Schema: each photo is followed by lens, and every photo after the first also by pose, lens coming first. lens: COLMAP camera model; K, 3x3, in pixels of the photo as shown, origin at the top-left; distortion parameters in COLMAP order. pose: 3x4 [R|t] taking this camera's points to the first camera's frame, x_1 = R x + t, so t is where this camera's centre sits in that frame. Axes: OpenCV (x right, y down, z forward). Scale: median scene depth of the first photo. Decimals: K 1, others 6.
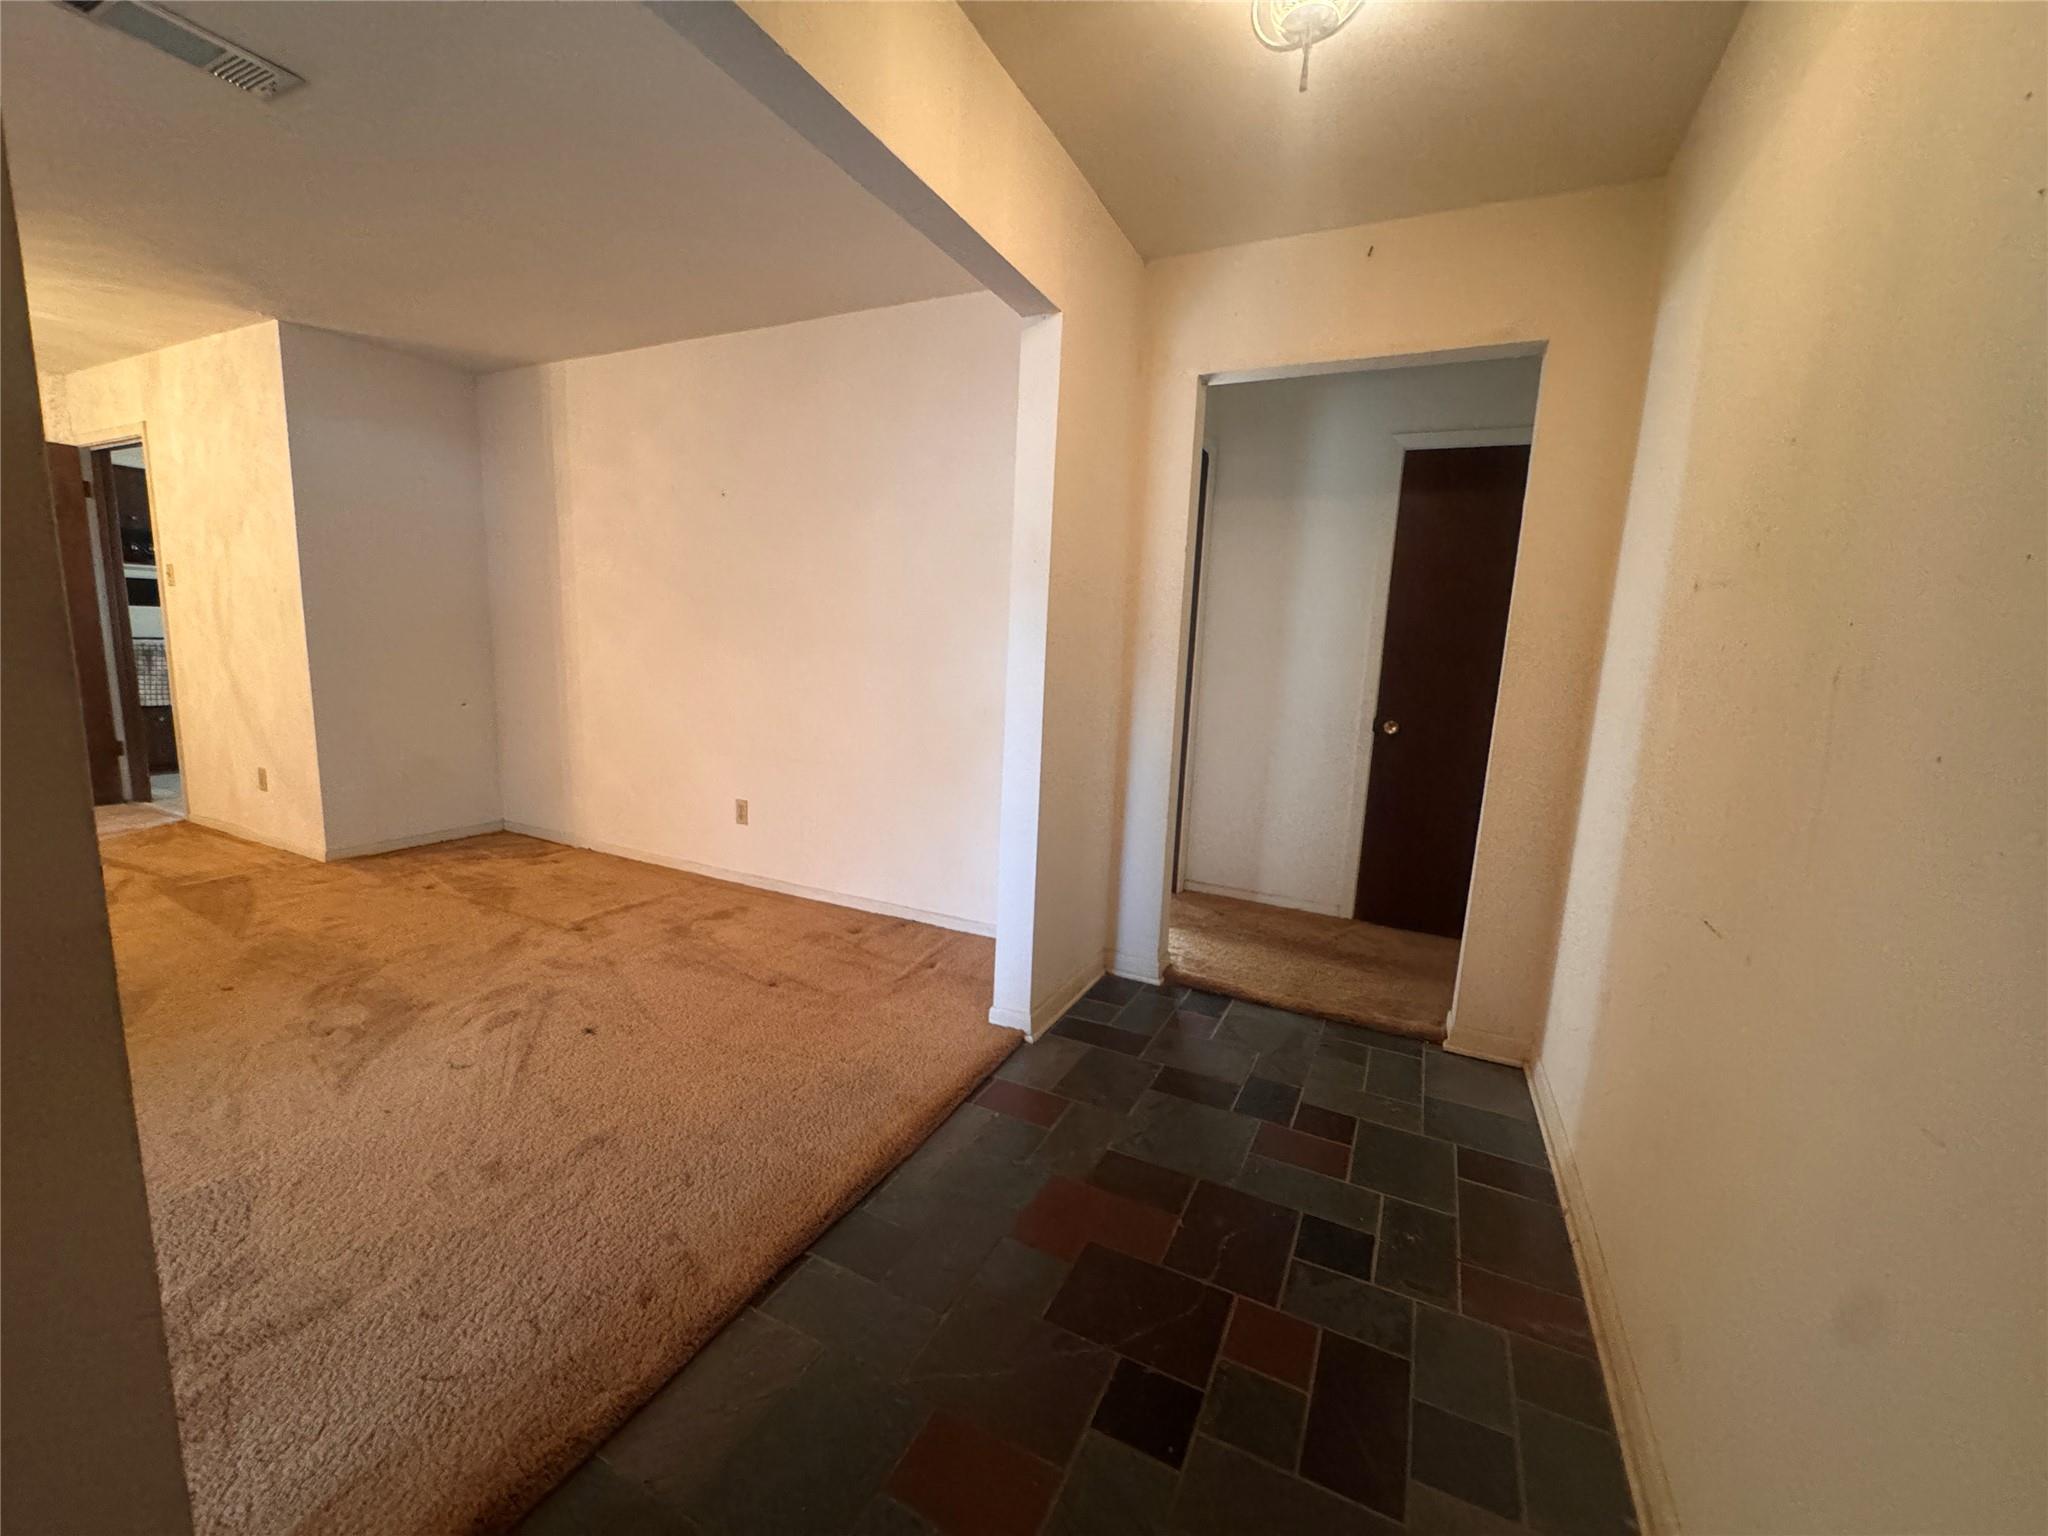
lens RADIAL K [[817.2, 0, 1034.7], [0, 817.2, 774.4], [0, 0, 1]] dist [-0.003162, 0.001074]
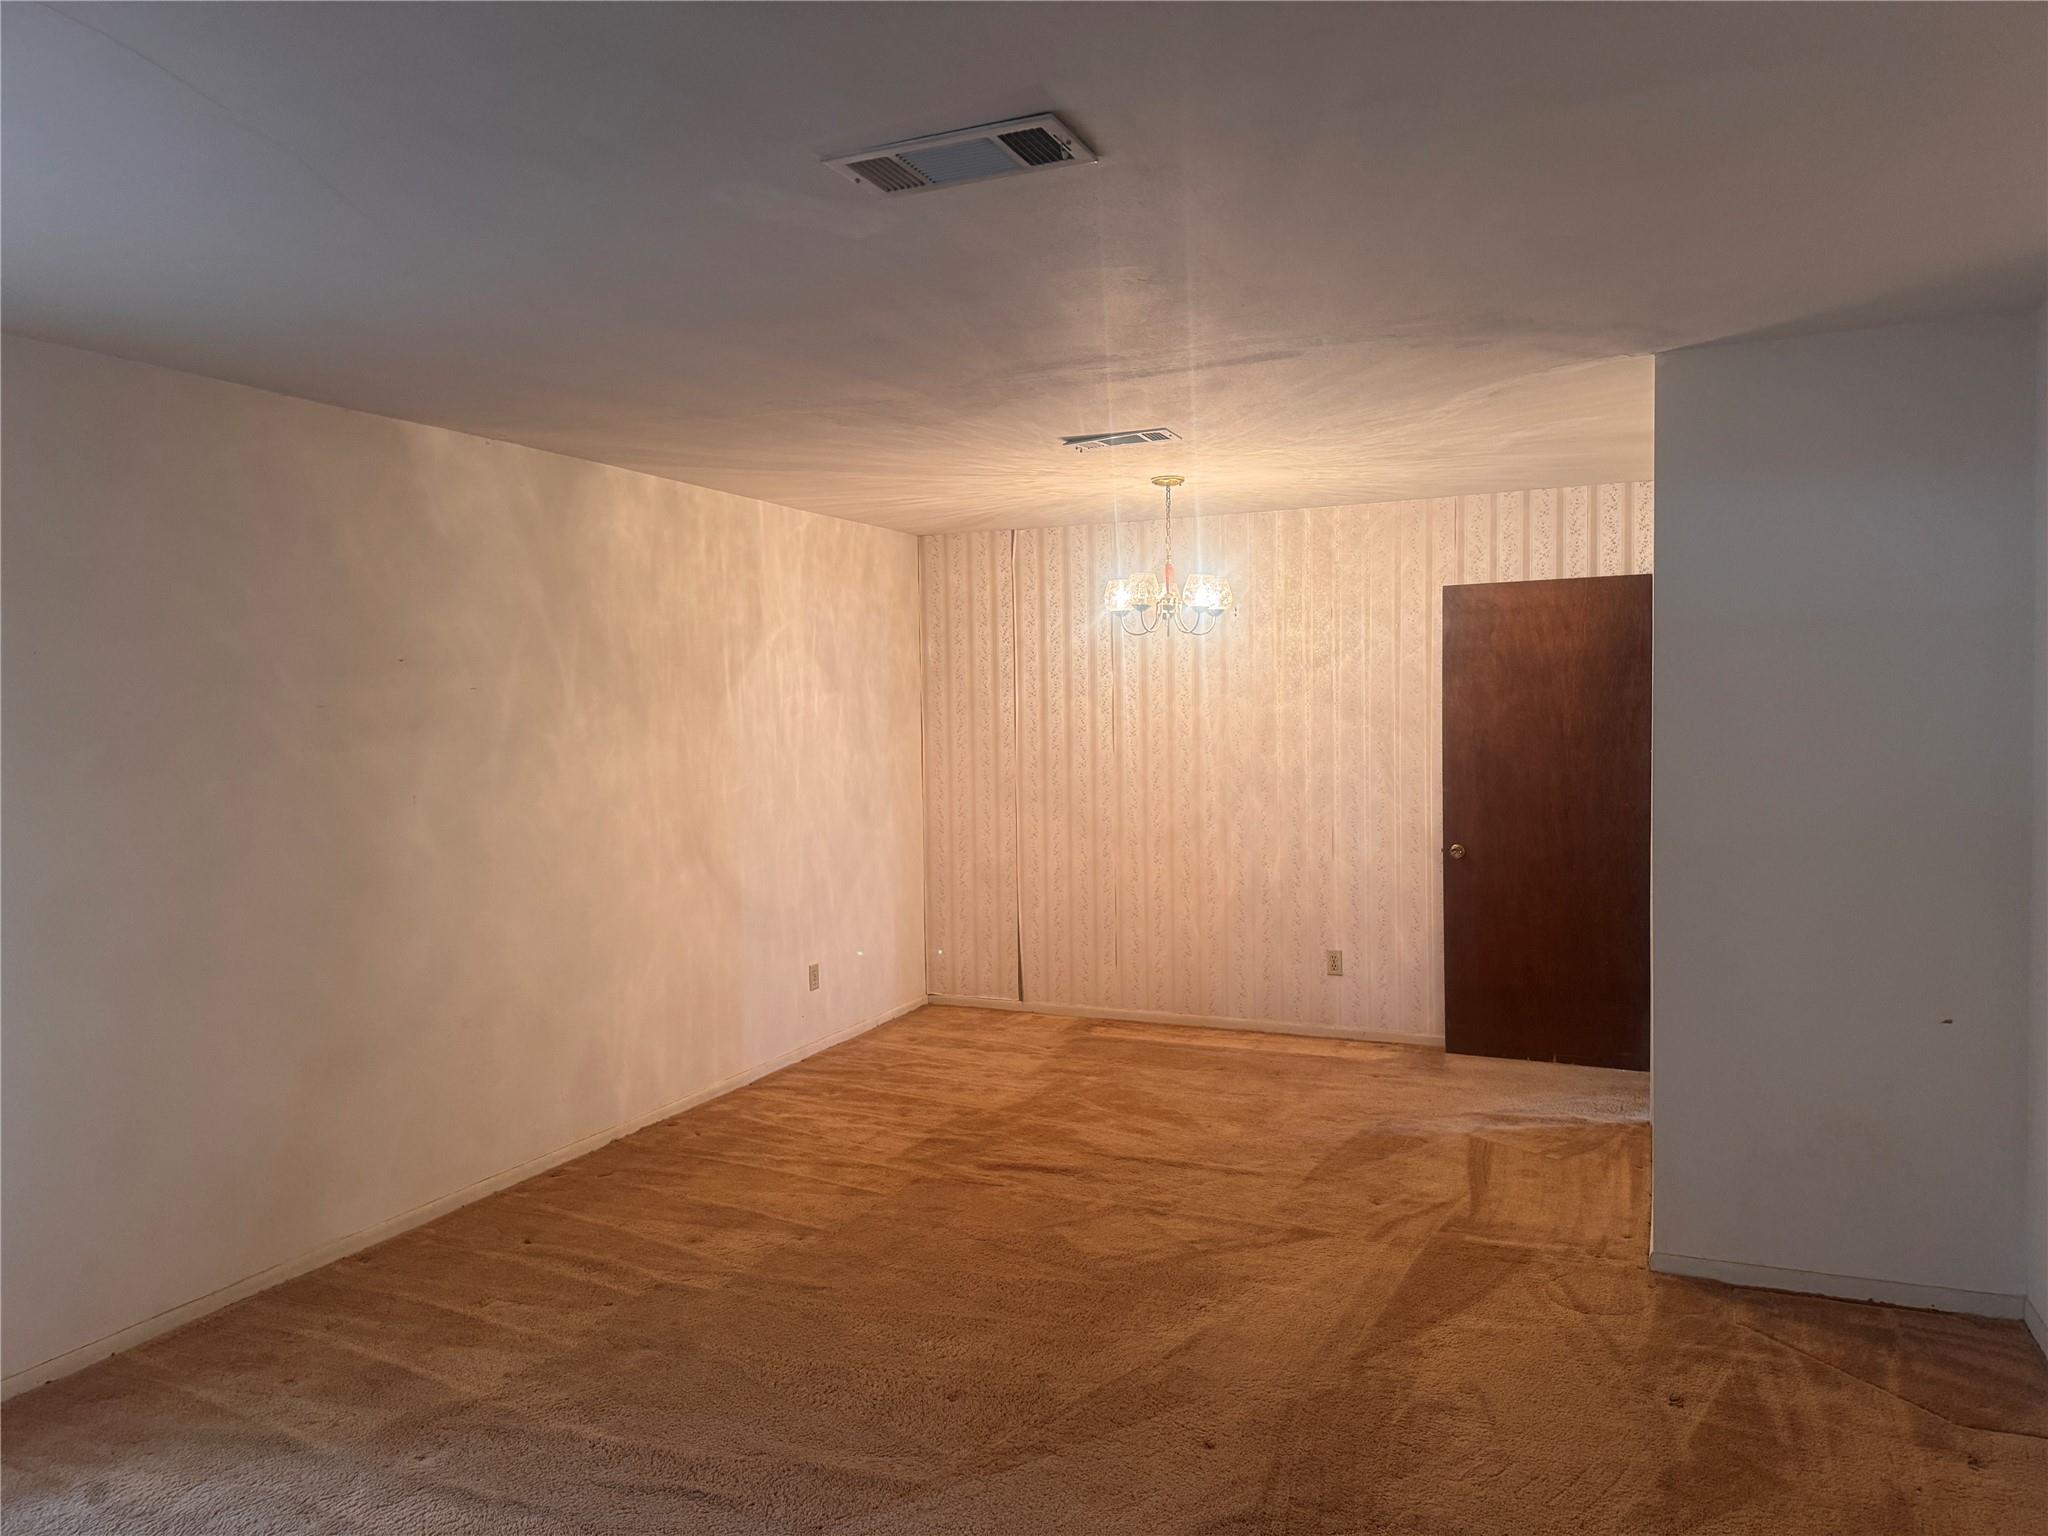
lens RADIAL K [[1423.0, 0, 1011.6], [0, 1423.0, 765.8], [0, 0, 1]] dist [0.062681, -0.068416]
pose [[0.028068, -0.018350, -0.999438, 0.118941], [-0.143777, 0.989361, -0.022203, -0.167588], [0.989212, 0.144320, 0.025131, 0.557138]]
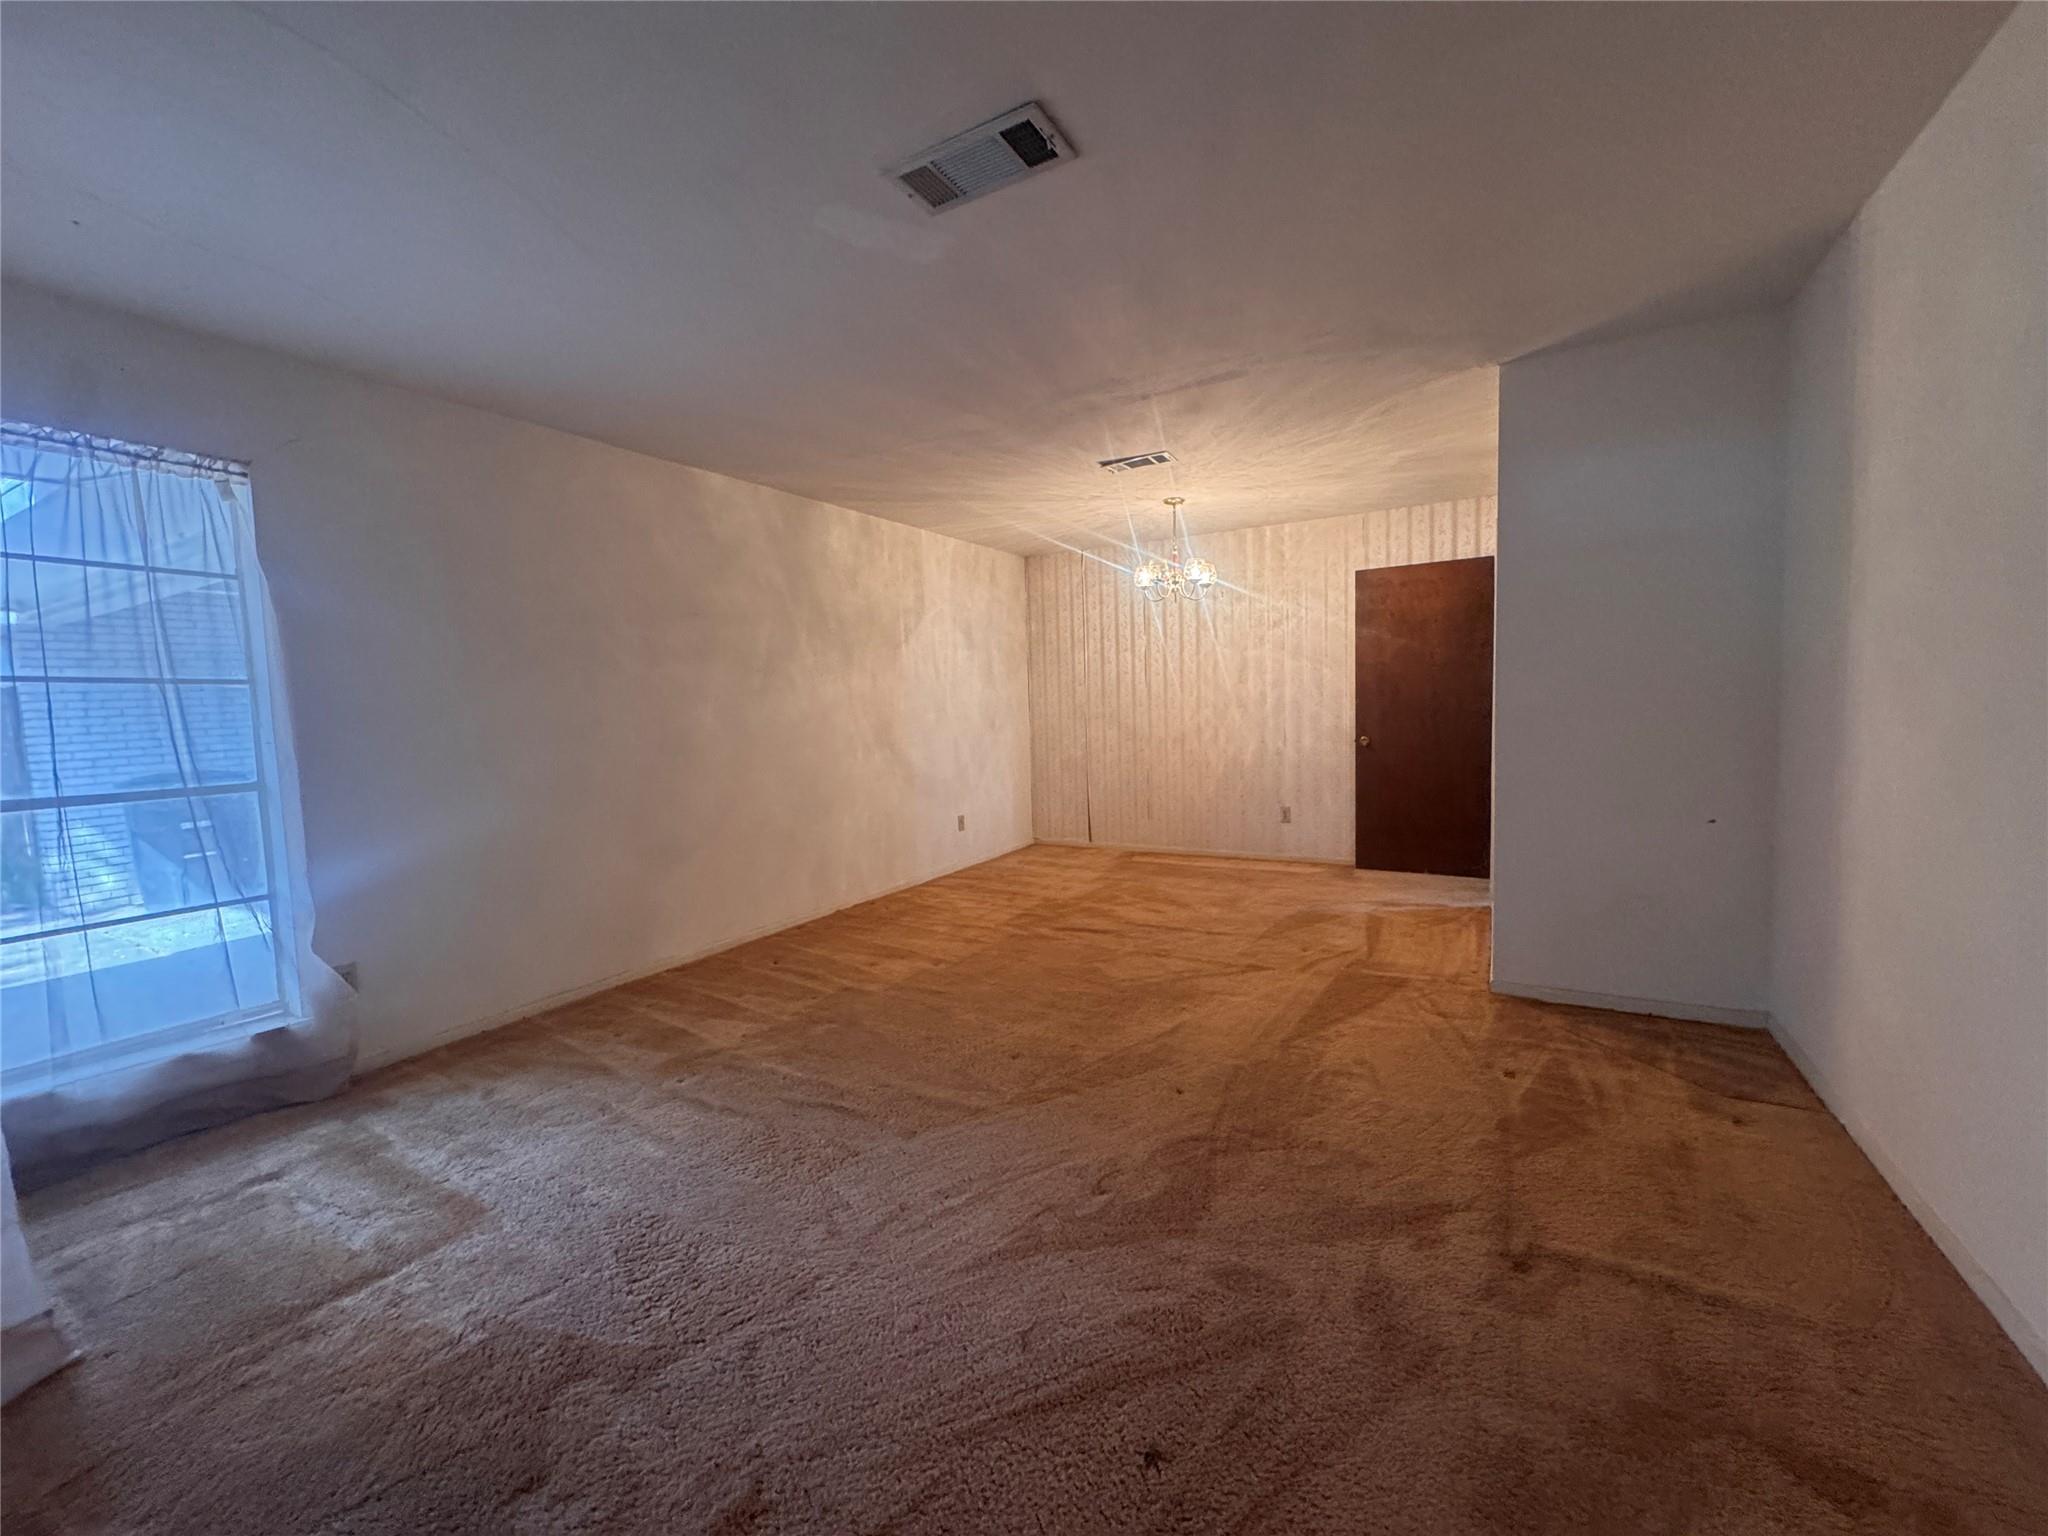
lens RADIAL K [[817.2, 0, 1015.1], [0, 817.2, 755.8], [0, 0, 1]] dist [-0.003162, 0.001074]
pose [[-0.080038, 0.015298, -0.996674, -0.010201], [-0.134564, 0.990564, 0.026010, -0.098607], [0.987667, 0.136198, -0.077224, 0.624240]]
